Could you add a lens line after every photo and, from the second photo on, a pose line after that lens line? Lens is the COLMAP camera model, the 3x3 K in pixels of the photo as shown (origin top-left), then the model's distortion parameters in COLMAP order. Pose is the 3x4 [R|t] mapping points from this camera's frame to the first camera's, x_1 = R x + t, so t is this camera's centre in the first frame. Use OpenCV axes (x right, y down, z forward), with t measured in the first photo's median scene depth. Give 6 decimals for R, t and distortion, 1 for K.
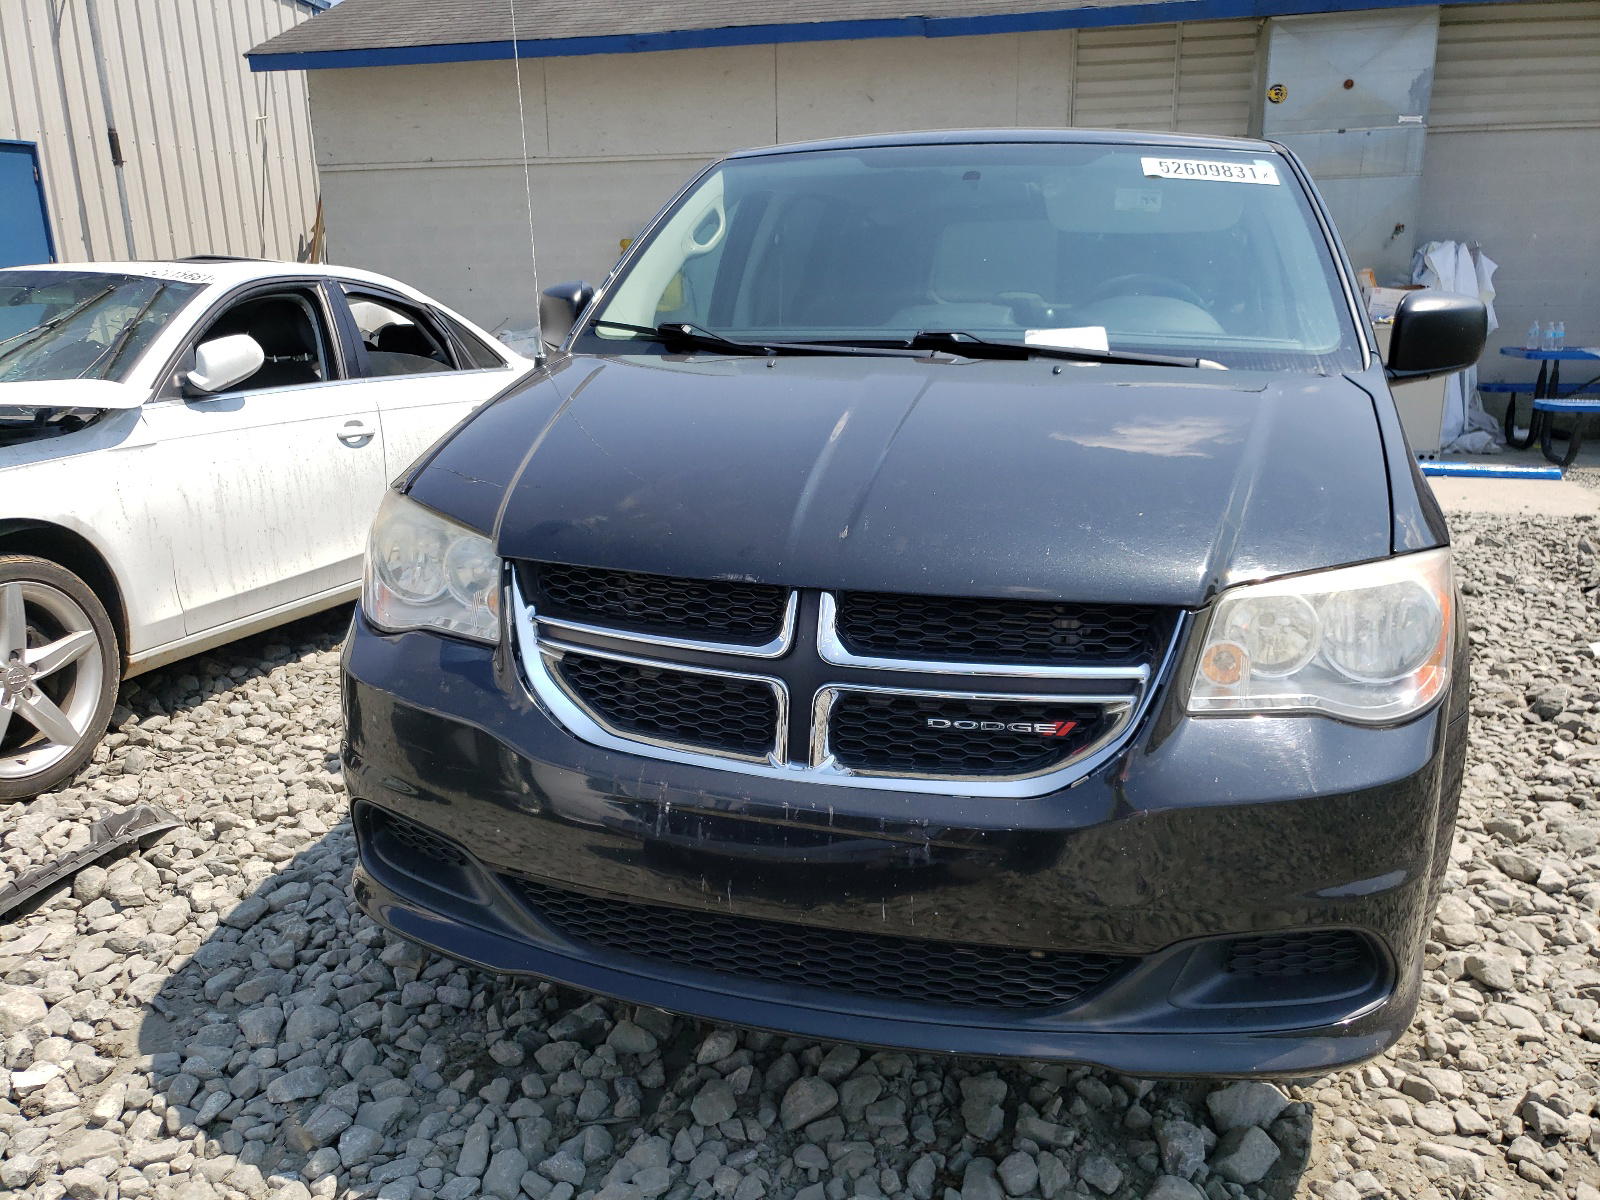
lens RADIAL K [[1244.0, 0, 800.0], [0, 1244.0, 600.0], [0, 0, 1]] dist [0.012001, 0.010426]
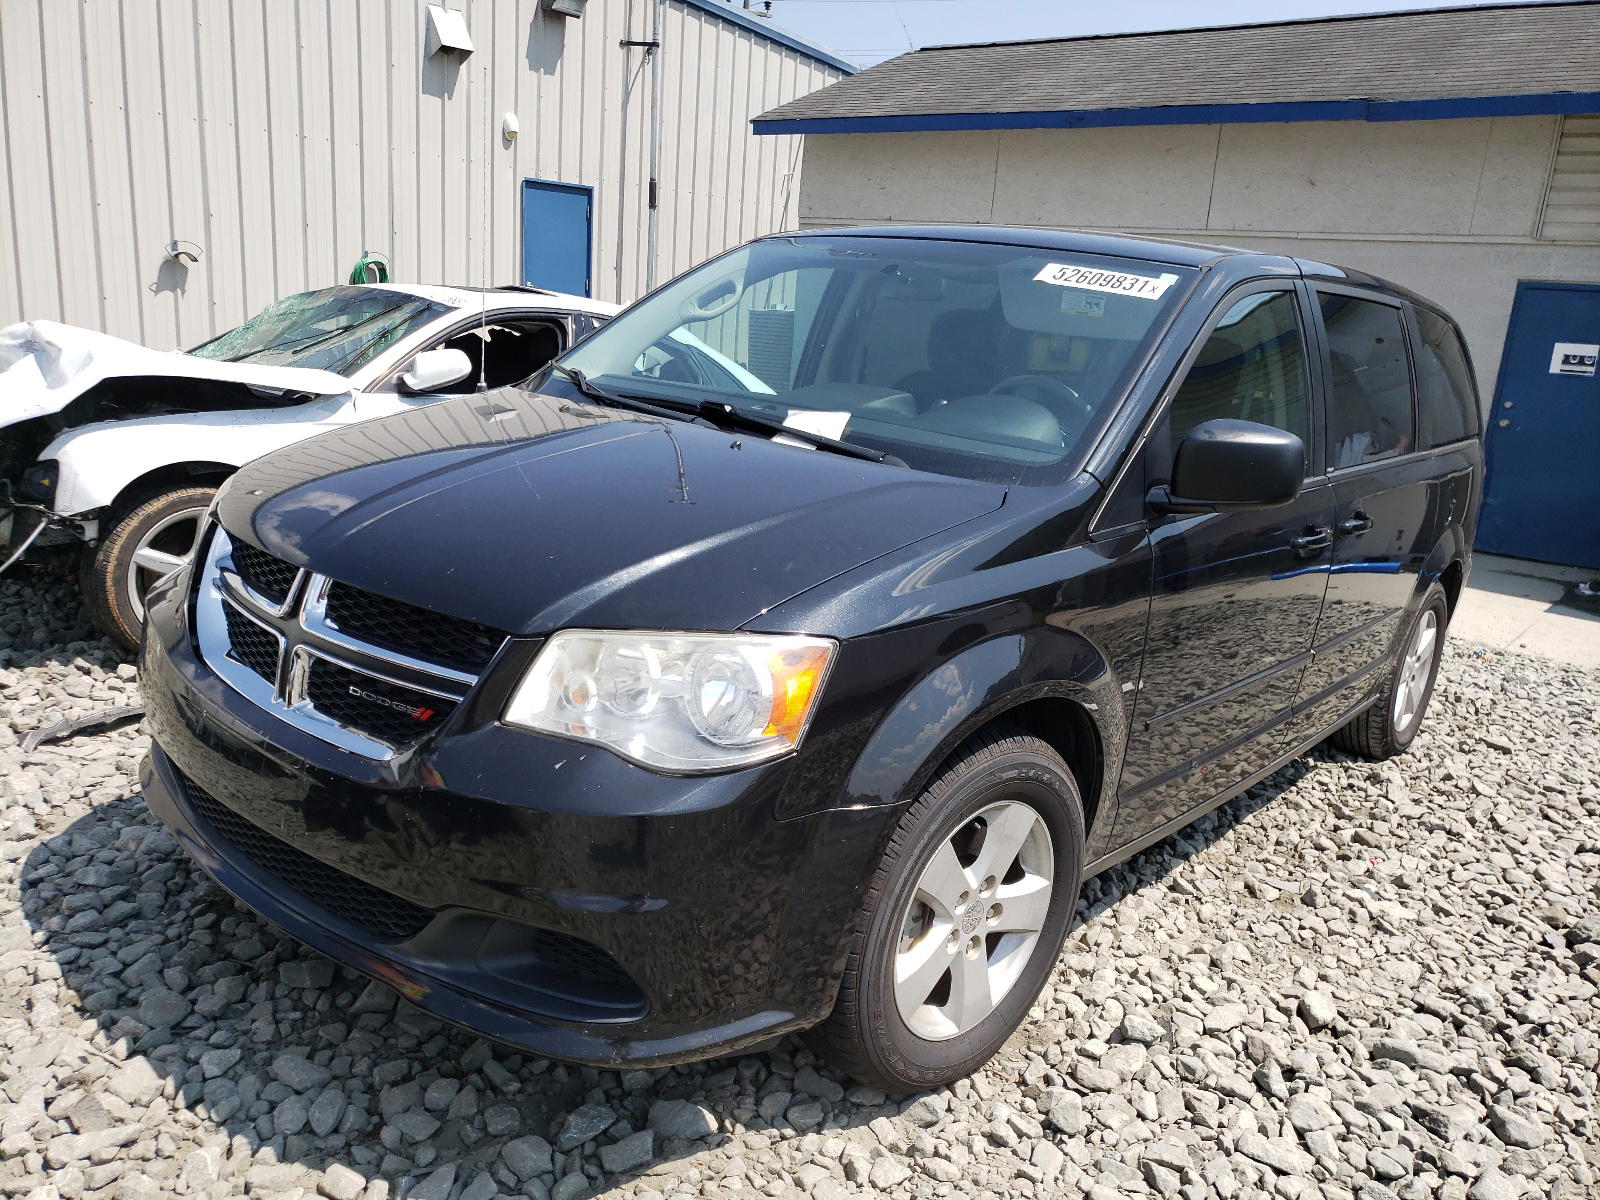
lens RADIAL K [[1235.9, 0, 800.0], [0, 1235.9, 600.0], [0, 0, 1]] dist [-0.003186, 0.037216]
pose [[0.904585, 0.178922, -0.386927, 0.385286], [-0.194891, 0.980823, -0.002080, -0.029518], [0.379135, 0.077290, 0.922108, 0.003358]]
